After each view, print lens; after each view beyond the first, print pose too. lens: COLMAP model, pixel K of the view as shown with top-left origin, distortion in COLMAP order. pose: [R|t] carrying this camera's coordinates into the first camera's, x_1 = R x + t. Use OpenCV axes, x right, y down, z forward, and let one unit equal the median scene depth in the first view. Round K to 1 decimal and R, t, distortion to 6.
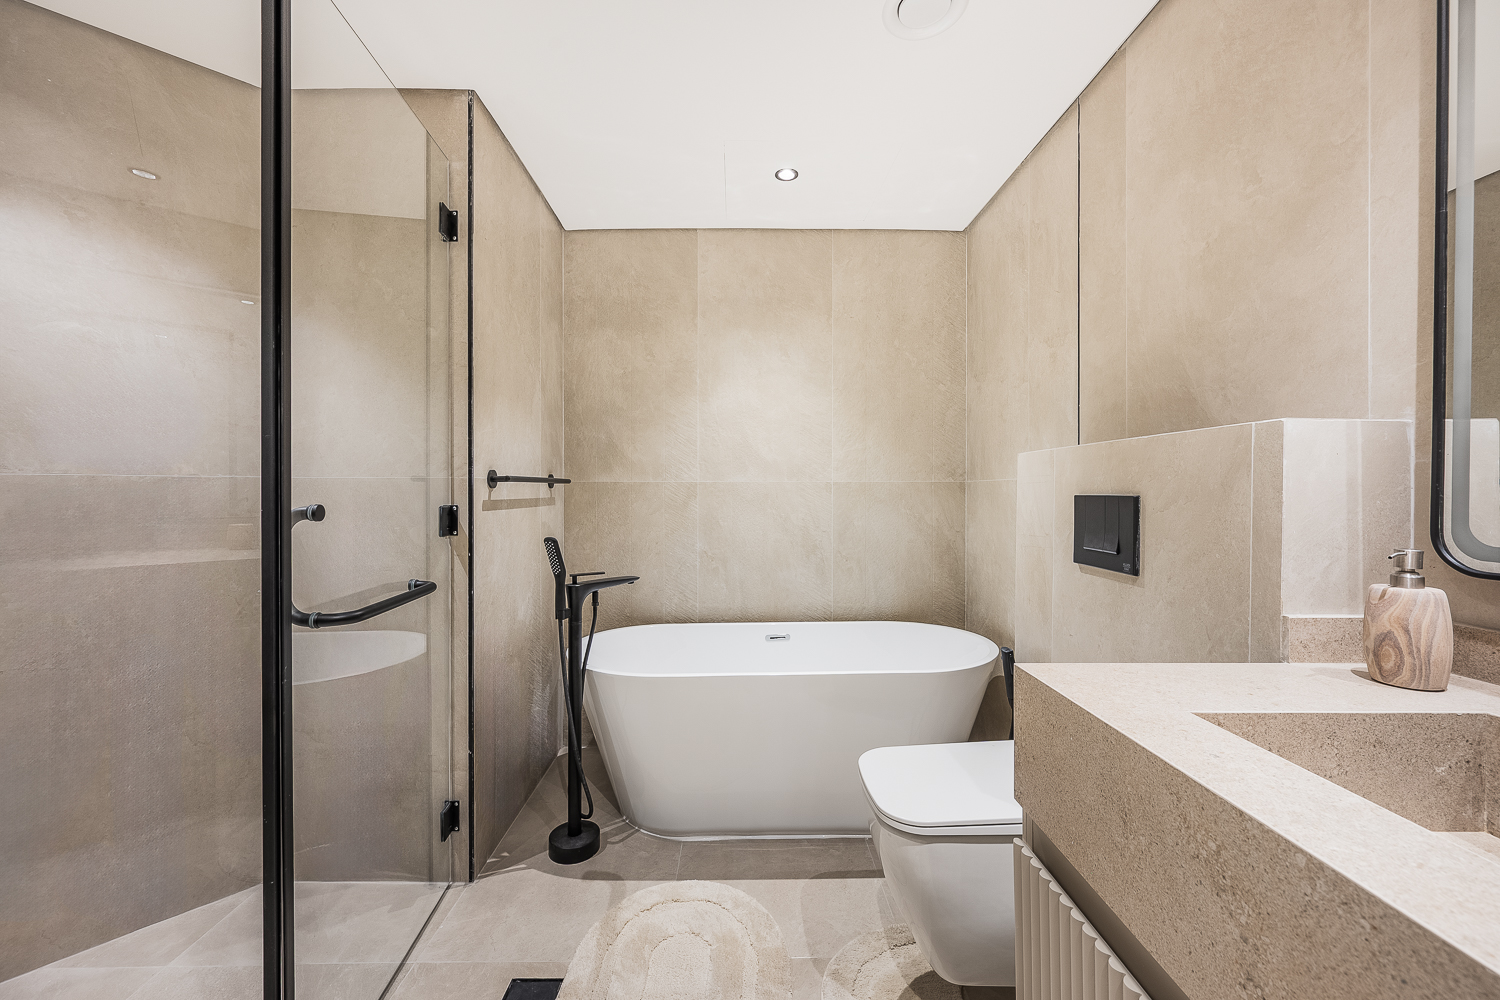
lens RADIAL K [[594.3, 0, 748.7], [0, 594.3, 496.5], [0, 0, 1]] dist [-0.000162, 0.000011]
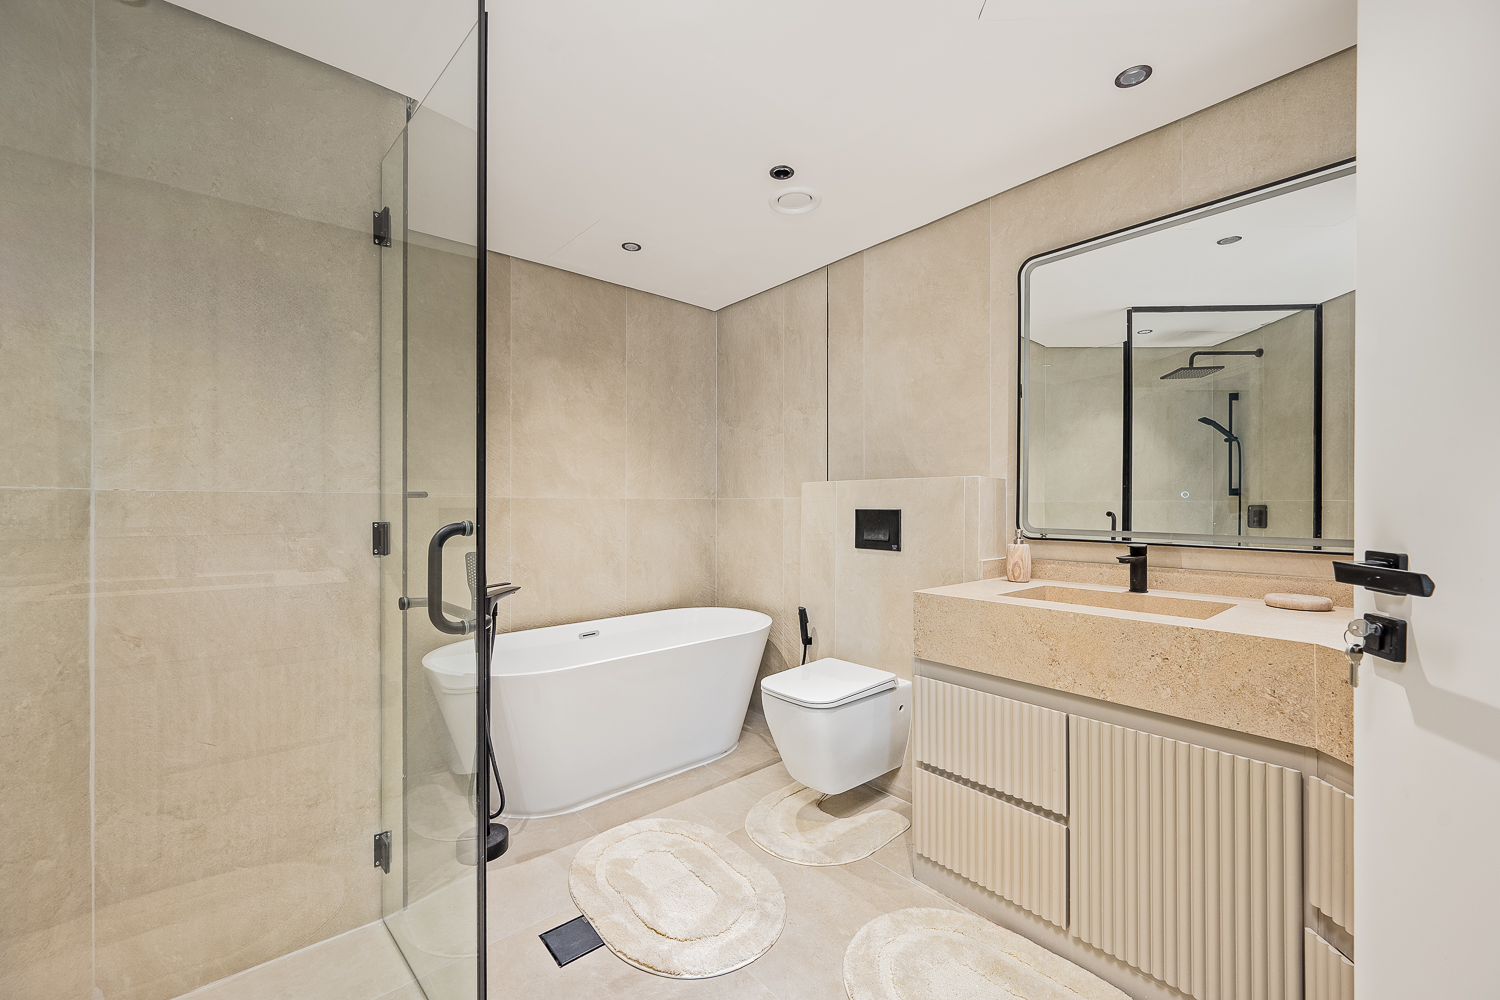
lens RADIAL K [[591.1, 0, 751.5], [0, 591.1, 513.3], [0, 0, 1]] dist [0.000544, 0.000091]
pose [[0.767778, -0.008244, 0.640663, -0.654889], [0.005195, 0.999964, 0.006643, -0.003020], [-0.640695, -0.001772, 0.767793, -0.107920]]
